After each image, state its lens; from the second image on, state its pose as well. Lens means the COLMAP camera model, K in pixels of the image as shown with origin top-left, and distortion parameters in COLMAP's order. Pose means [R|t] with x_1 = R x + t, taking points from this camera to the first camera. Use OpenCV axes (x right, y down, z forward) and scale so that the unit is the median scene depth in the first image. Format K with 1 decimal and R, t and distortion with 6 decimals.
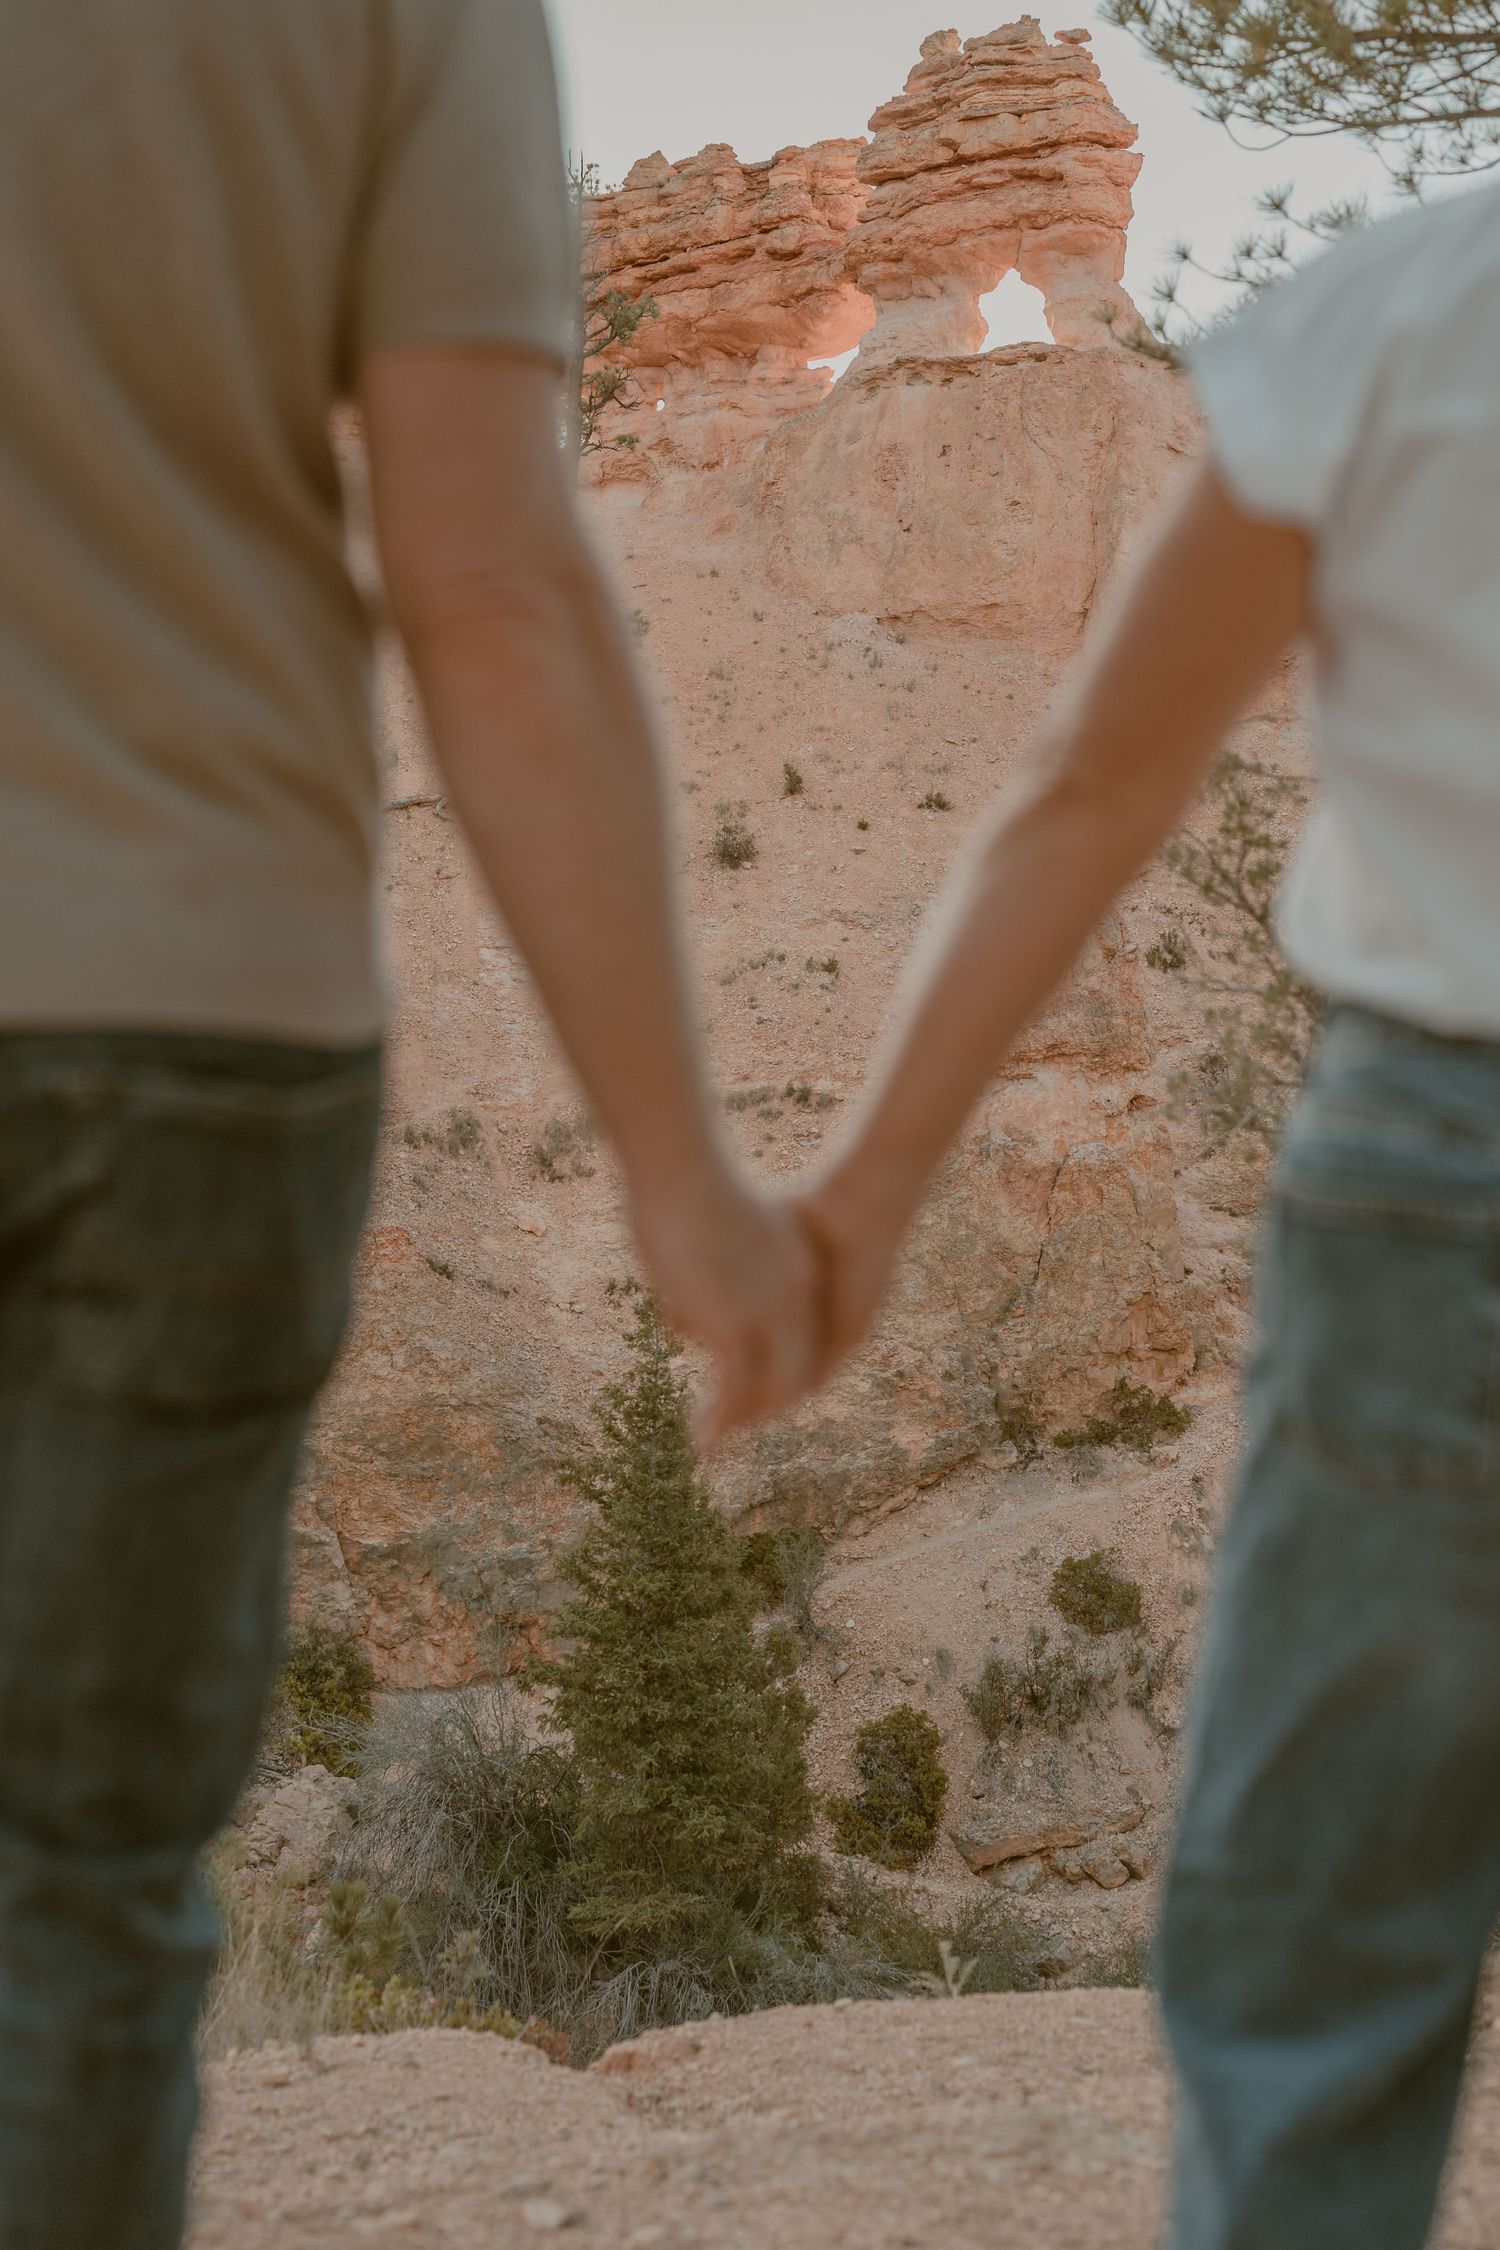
lens RADIAL K [[3372.7, 0, 776.0], [0, 3372.7, 1204.1], [0, 0, 1]] dist [-0.004829, 0.042789]
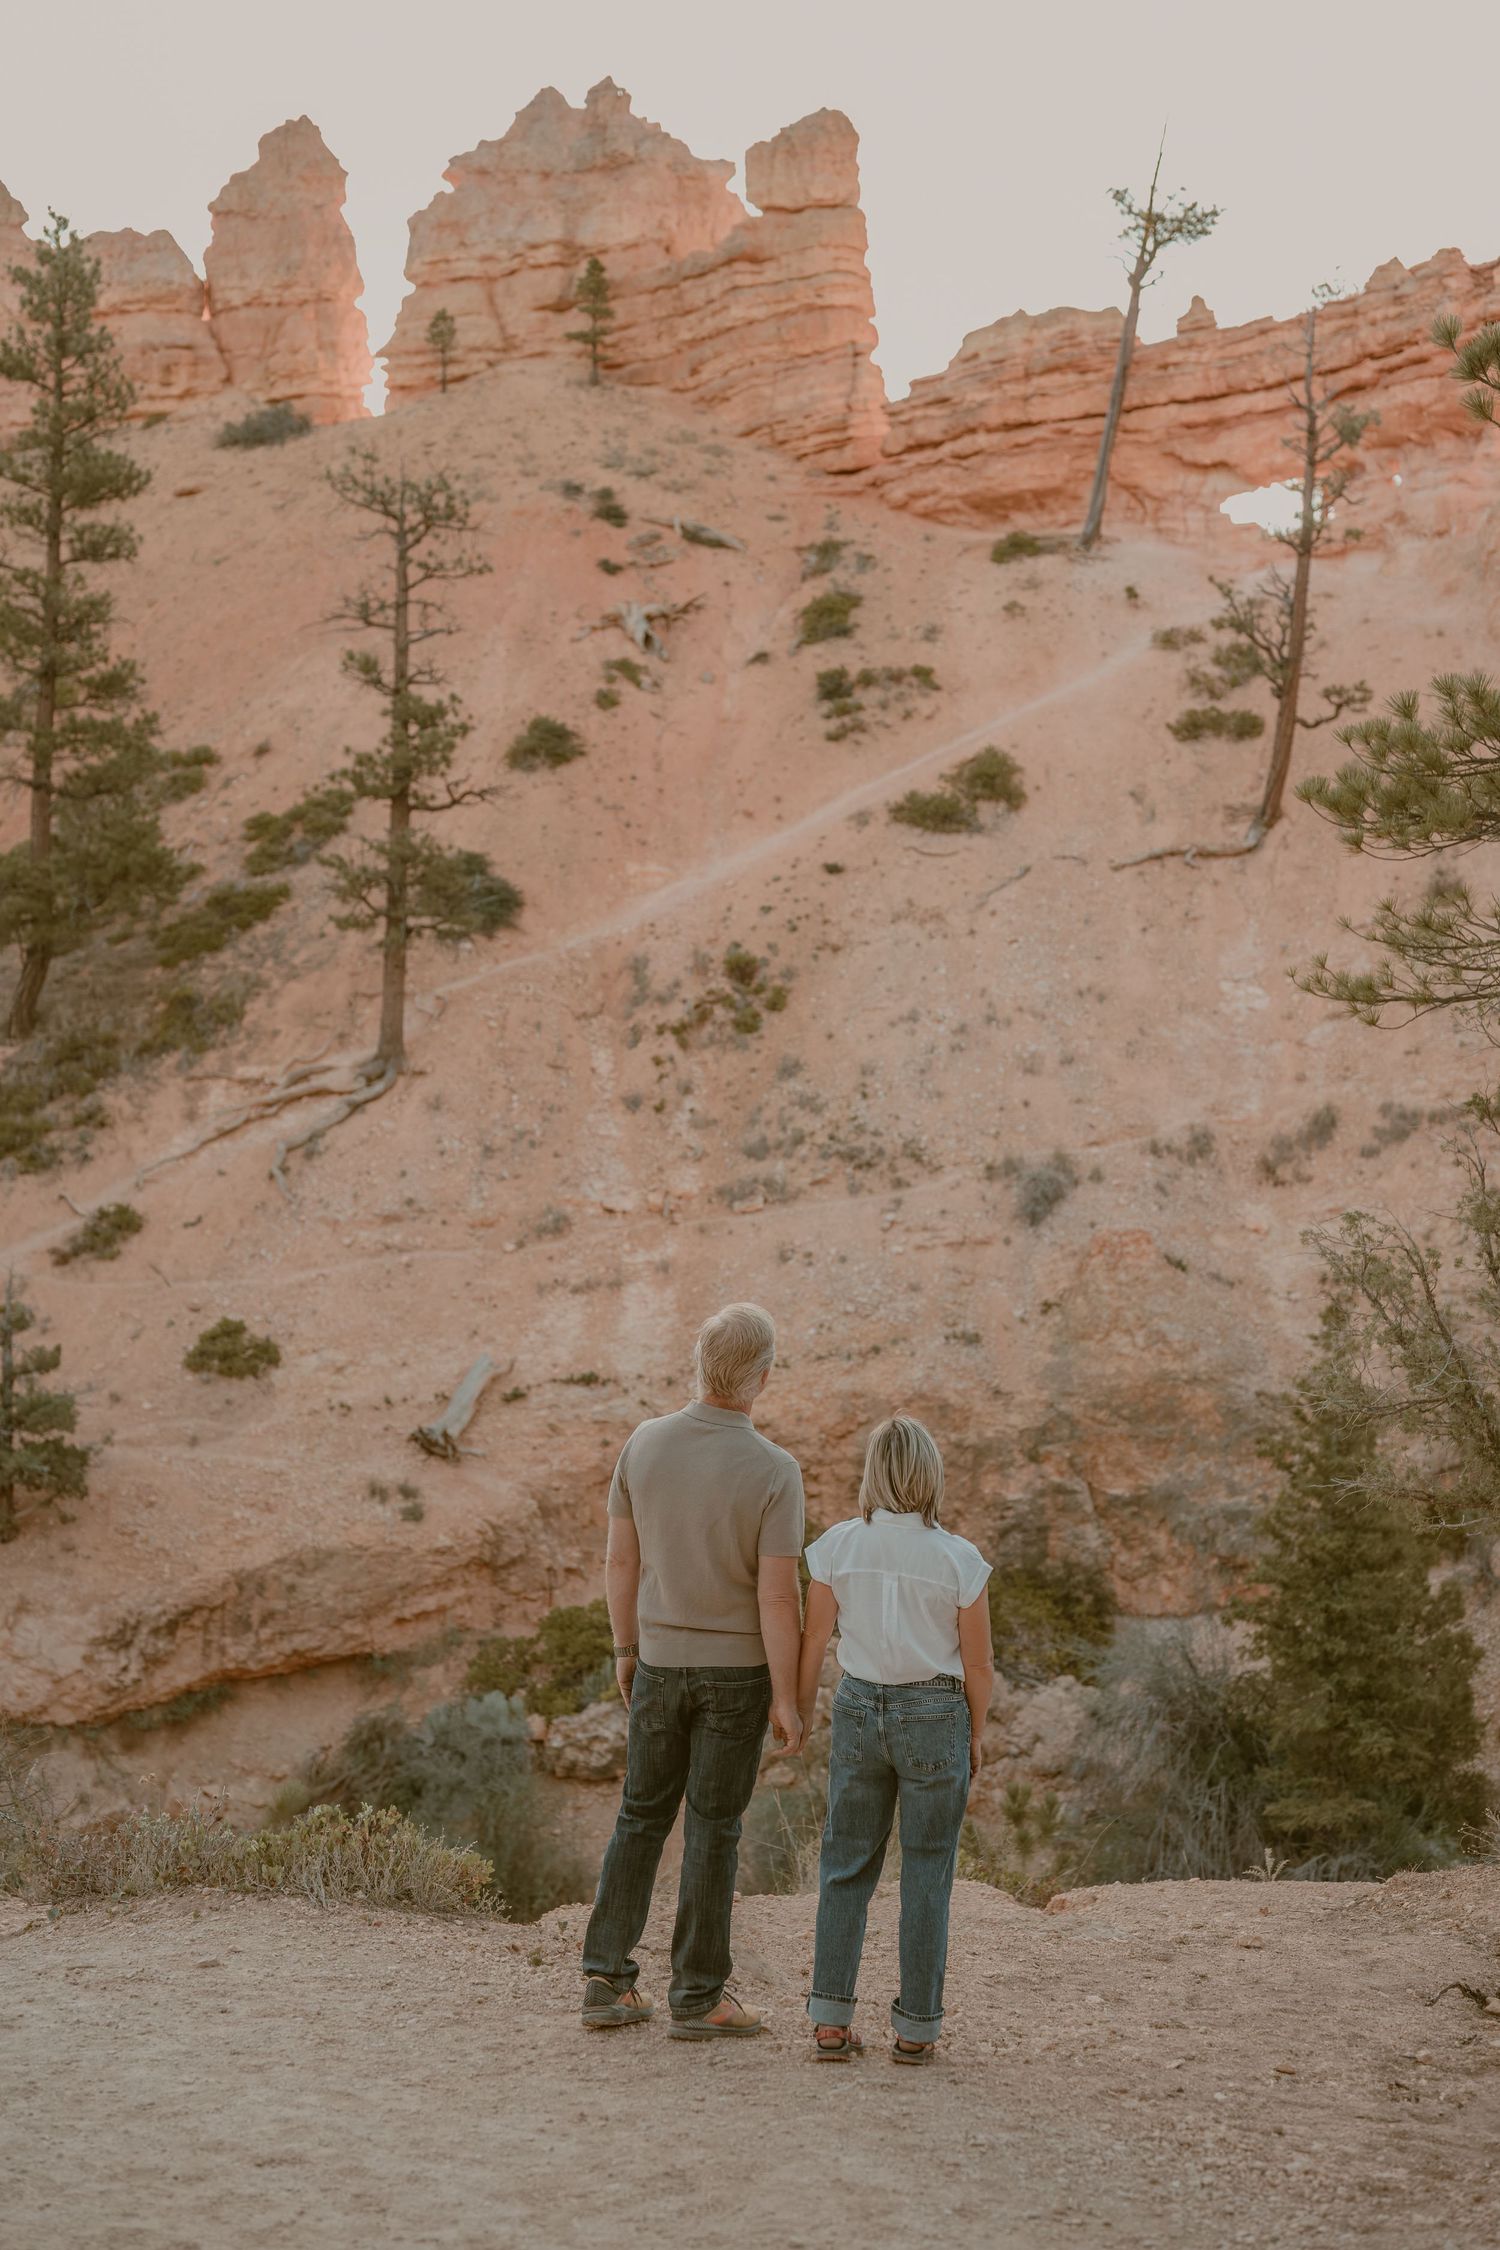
lens RADIAL K [[3143.9, 0, 750.0], [0, 3143.9, 1125.0], [0, 0, 1]] dist [0.040050, -0.064805]
pose [[0.966746, -0.000213, -0.255740, 0.041145], [-0.000258, 0.999998, -0.001809, -0.028729], [0.255740, 0.001815, 0.966744, -0.121317]]
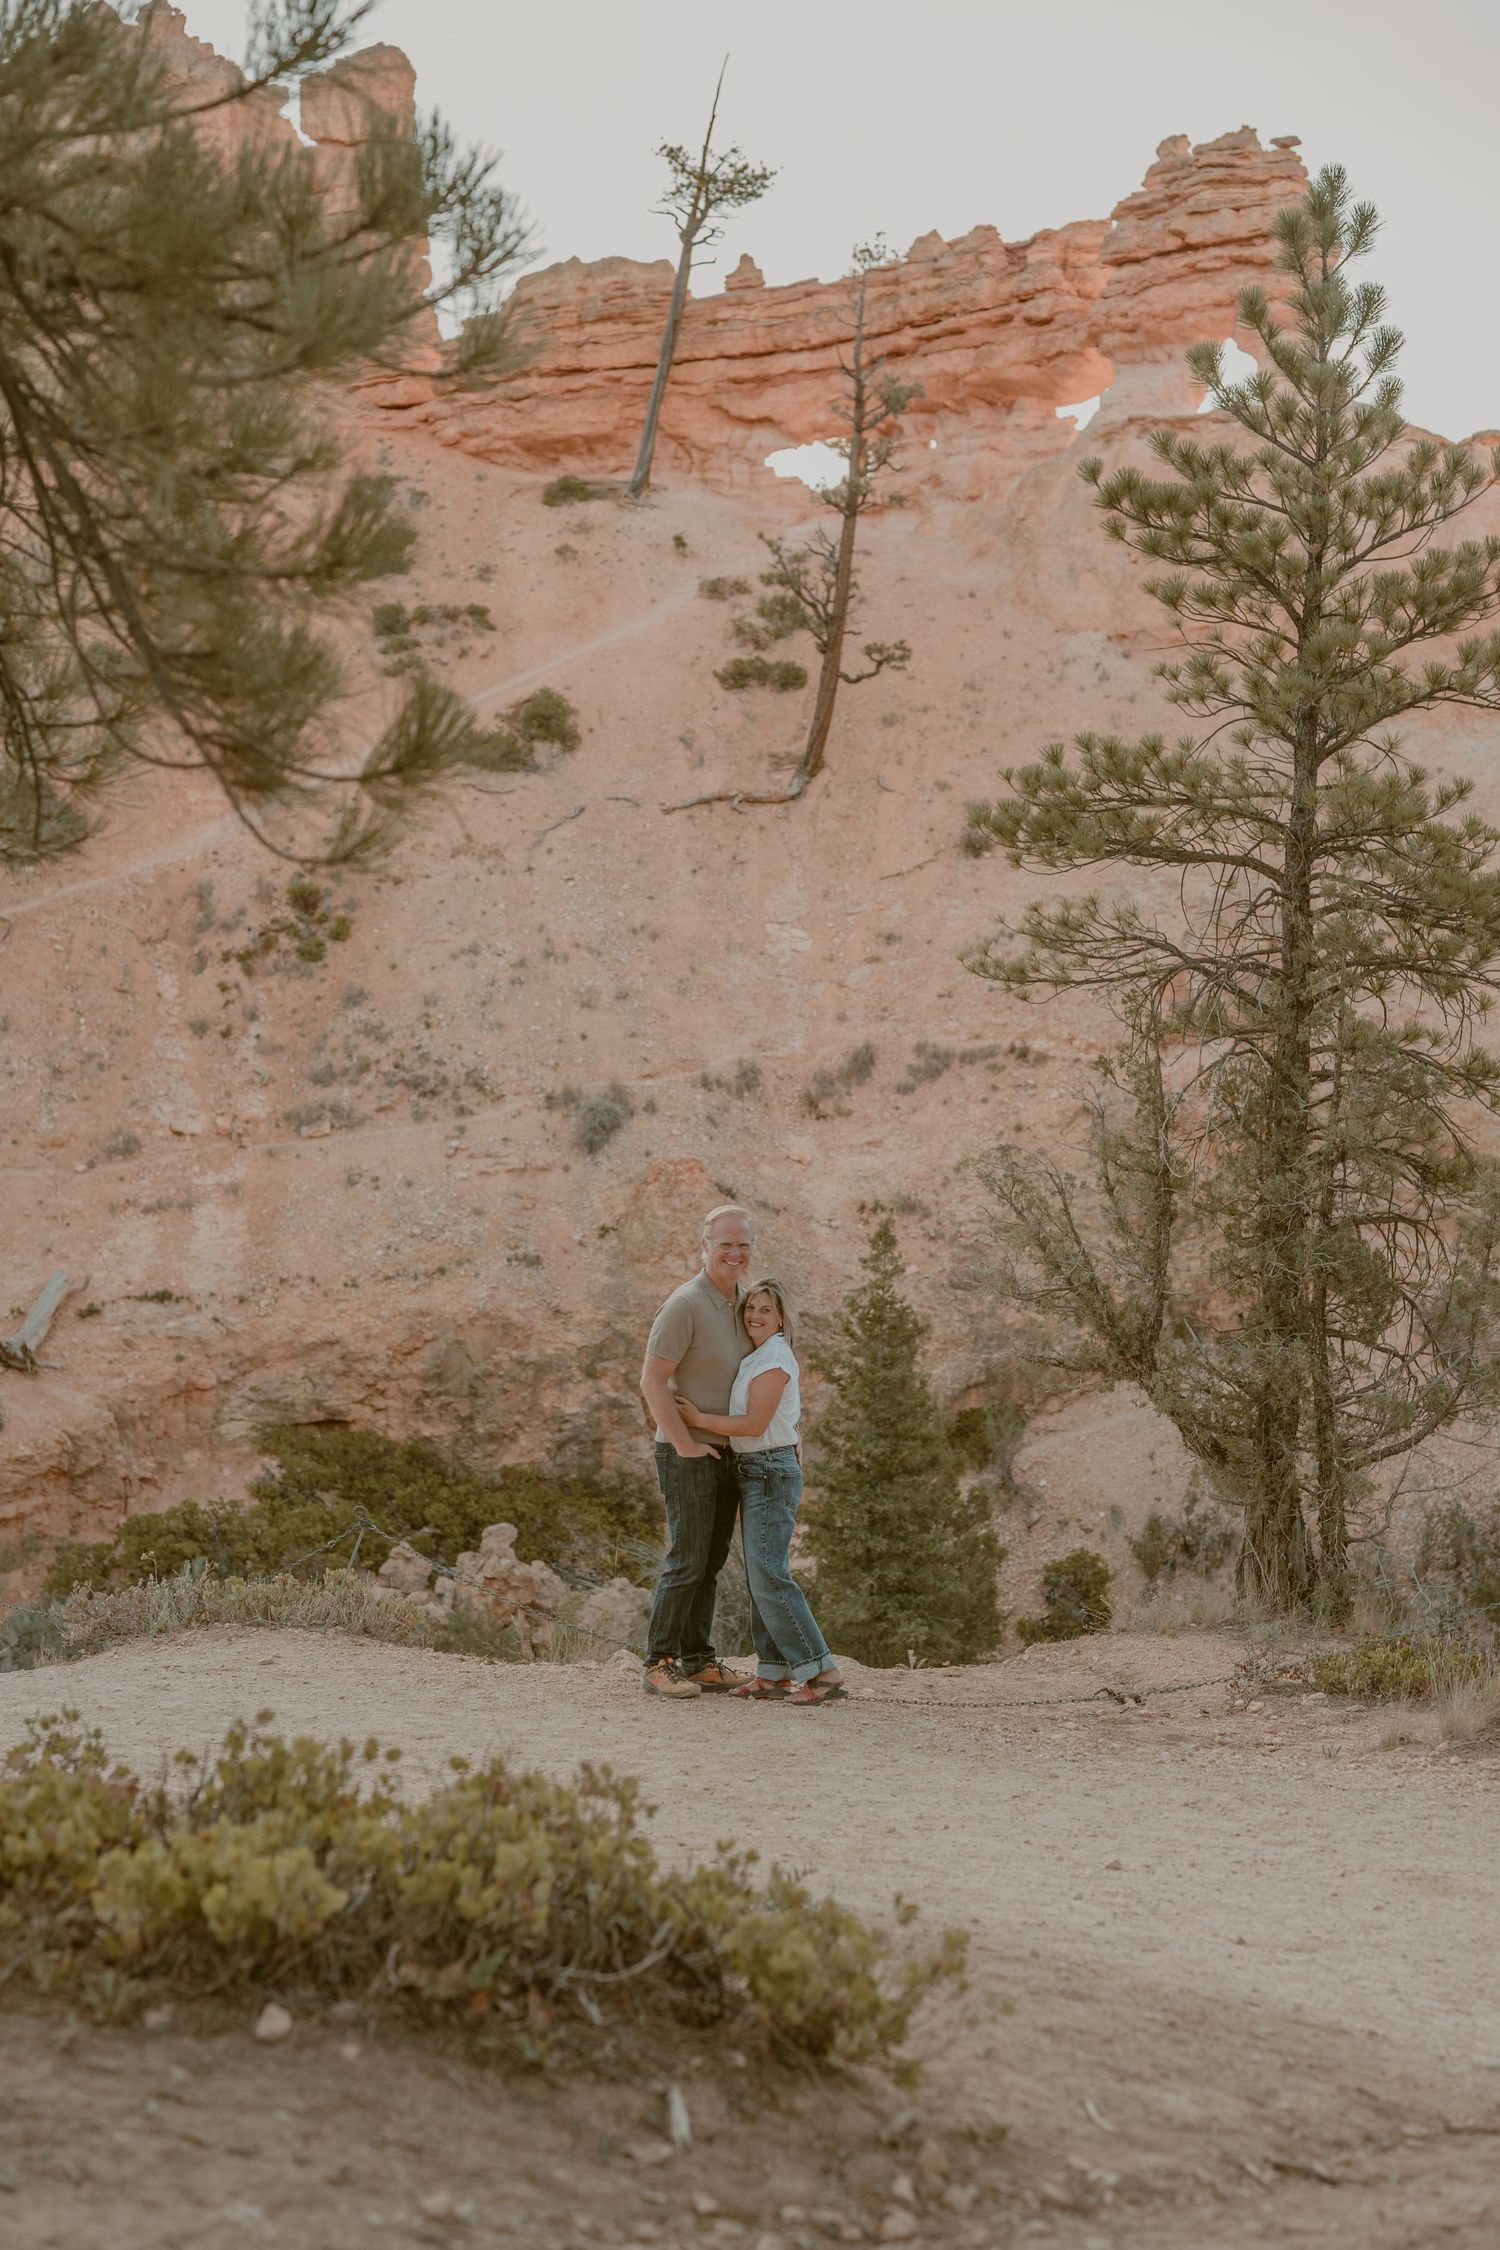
lens RADIAL K [[3239.9, 0, 707.3], [0, 3239.9, 1091.5], [0, 0, 1]] dist [-0.007258, 0.211574]
pose [[0.993507, 0.020339, -0.111936, 0.029647], [-0.019344, 0.999763, 0.009963, -0.031134], [0.112112, -0.007733, 0.993666, -0.214684]]
